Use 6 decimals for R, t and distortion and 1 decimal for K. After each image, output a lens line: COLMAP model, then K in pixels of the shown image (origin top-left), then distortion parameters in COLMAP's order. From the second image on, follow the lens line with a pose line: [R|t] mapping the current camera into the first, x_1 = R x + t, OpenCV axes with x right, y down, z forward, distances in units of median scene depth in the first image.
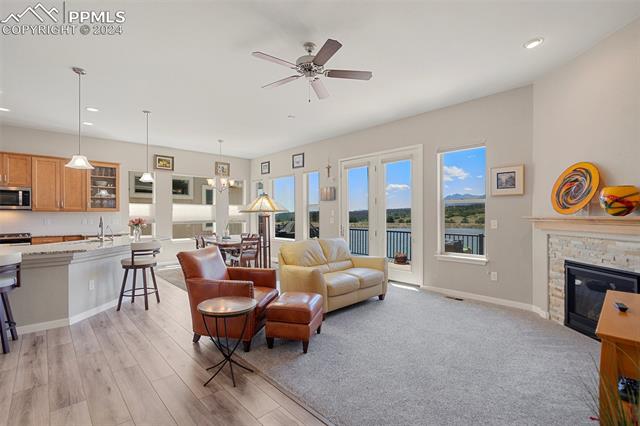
lens RADIAL K [[293.6, 0, 319.2], [0, 293.6, 218.0], [0, 0, 1]] dist [-0.003771, 0.001563]
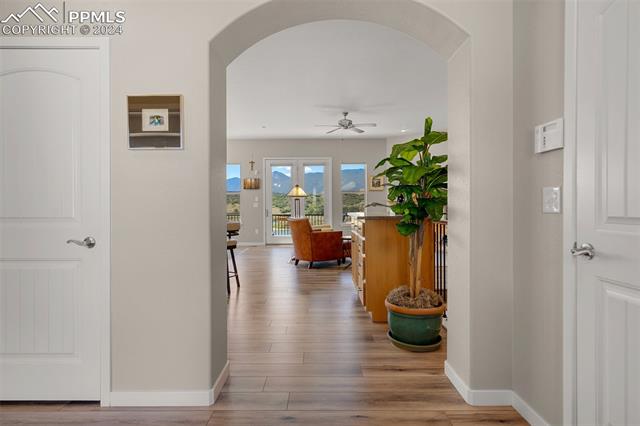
lens RADIAL K [[350.3, 0, 320.2], [0, 350.3, 206.7], [0, 0, 1]] dist [-0.001324, -0.000017]
pose [[0.685241, -0.006191, 0.728290, -0.989818], [0.012307, 0.999920, -0.003079, 0.026797], [-0.728212, 0.011073, 0.685262, -0.265054]]
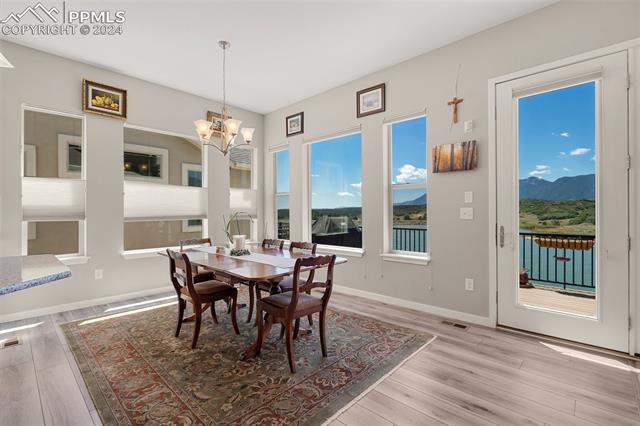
lens RADIAL K [[293.6, 0, 315.9], [0, 293.6, 213.2], [0, 0, 1]] dist [-0.003771, 0.001563]
pose [[0.998558, -0.001825, 0.053648, -0.255601], [0.002233, 0.999969, -0.007544, 0.012772], [-0.053633, 0.007653, 0.998531, 0.623516]]
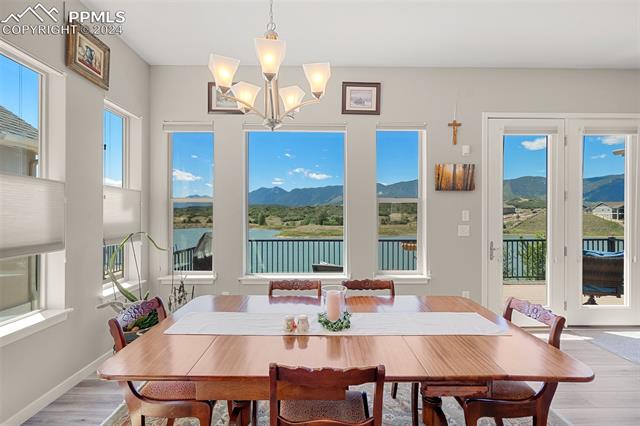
lens RADIAL K [[293.6, 0, 317.9], [0, 293.6, 214.3], [0, 0, 1]] dist [-0.003771, 0.001563]
pose [[0.674081, 0.003157, 0.738650, -0.573784], [0.006534, 0.999926, -0.010237, -0.018688], [-0.738628, 0.011727, 0.674011, 0.969468]]
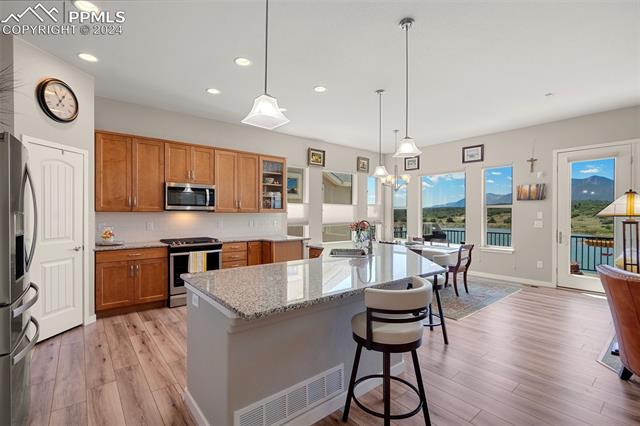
lens RADIAL K [[293.6, 0, 318.3], [0, 293.6, 216.3], [0, 0, 1]] dist [-0.003771, 0.001563]
pose [[0.997790, 0.003891, -0.066328, -0.600543], [-0.004088, 0.999988, -0.002828, -0.010478], [0.066316, 0.003093, 0.997794, 0.150084]]
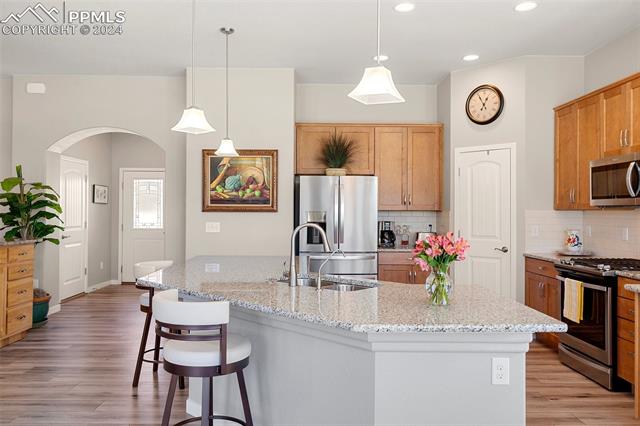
lens RADIAL K [[497.7, 0, 317.5], [0, 497.7, 212.4], [0, 0, 1]] dist [-0.016113, -0.004695]
pose [[-0.680832, -0.002887, -0.732434, -0.190310], [-0.014226, 0.999856, 0.009282, -0.019404], [0.732301, 0.016739, -0.680775, 1.084819]]
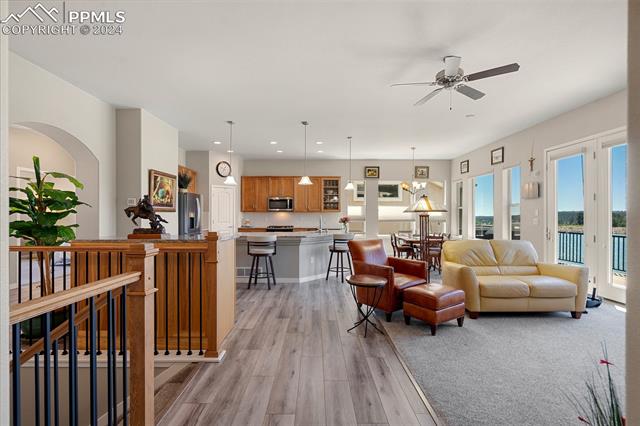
lens RADIAL K [[293.6, 0, 319.5], [0, 293.6, 216.7], [0, 0, 1]] dist [-0.003771, 0.001563]
pose [[0.736156, 0.005878, -0.676786, 0.181815], [-0.010250, 0.999944, -0.002465, 0.003425], [0.676734, 0.008752, 0.736176, -0.064352]]
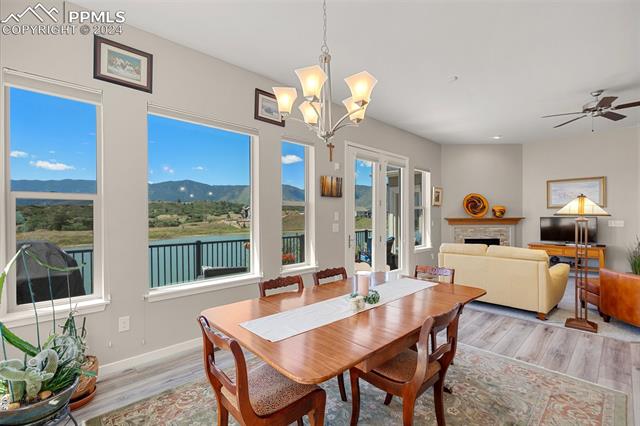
lens RADIAL K [[293.6, 0, 316.9], [0, 293.6, 215.8], [0, 0, 1]] dist [-0.003771, 0.001563]
pose [[-0.006420, 0.001201, 0.999979, -0.715031], [0.015948, 0.999872, -0.001098, -0.021242], [-0.999852, 0.015941, -0.006439, 1.201283]]
